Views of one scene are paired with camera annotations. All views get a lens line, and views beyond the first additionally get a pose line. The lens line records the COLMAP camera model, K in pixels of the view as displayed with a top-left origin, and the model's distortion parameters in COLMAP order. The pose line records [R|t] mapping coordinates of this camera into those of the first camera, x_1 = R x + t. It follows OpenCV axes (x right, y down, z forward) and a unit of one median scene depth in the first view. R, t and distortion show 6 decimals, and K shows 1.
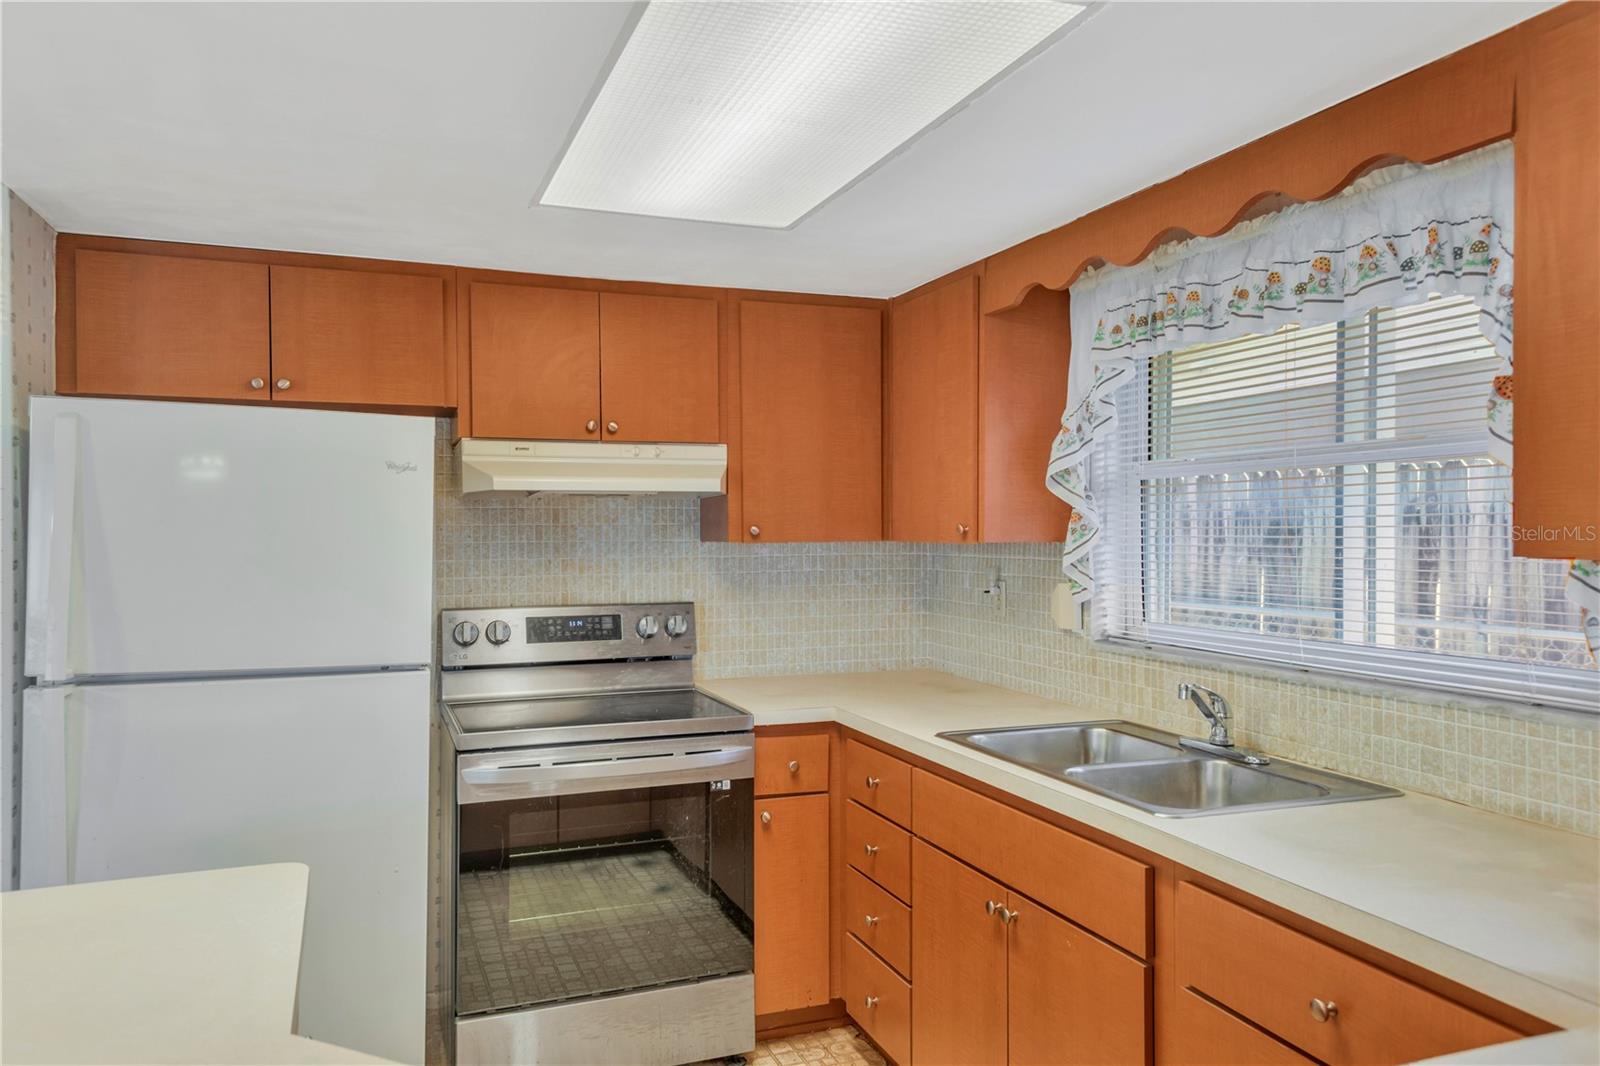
lens RADIAL K [[1101.1, 0, 800.0], [0, 1101.1, 533.0], [0, 0, 1]] dist [0.072721, -0.050768]
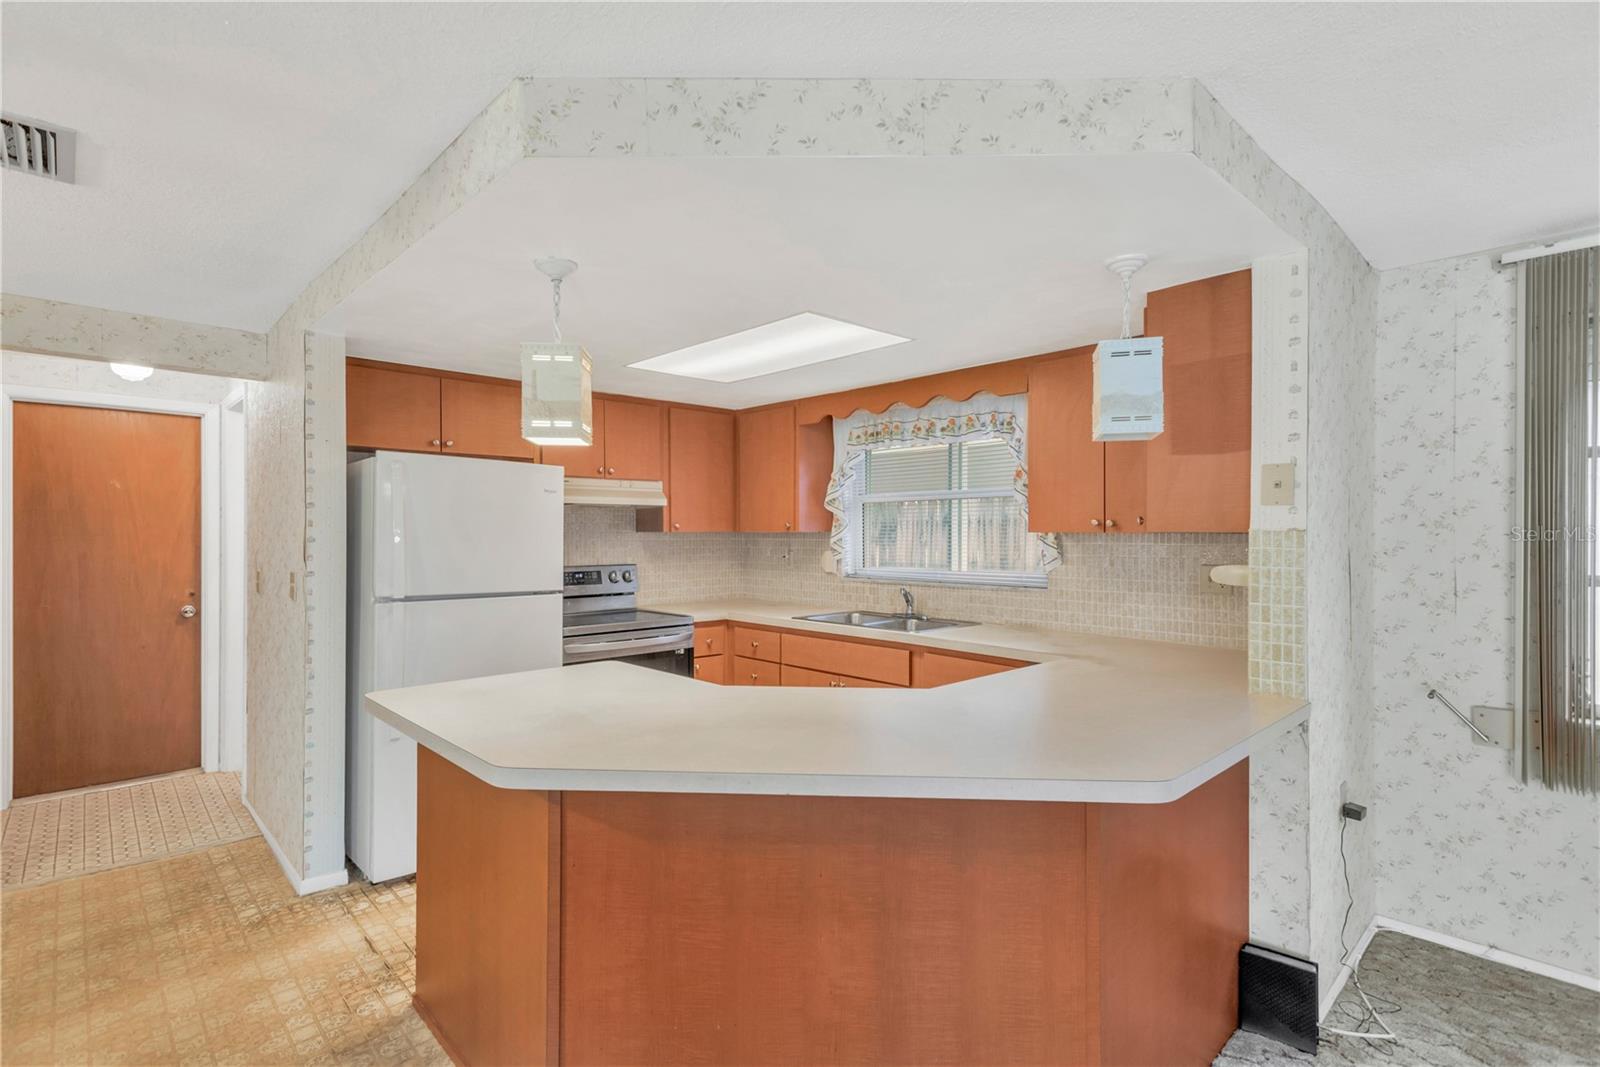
lens RADIAL K [[746.2, 0, 800.0], [0, 746.2, 533.5], [0, 0, 1]] dist [-0.002132, -0.000113]
pose [[0.925212, 0.002741, 0.379442, -0.386586], [-0.001011, 0.999988, -0.004759, 0.019646], [-0.379450, 0.004019, 0.925203, -0.344257]]
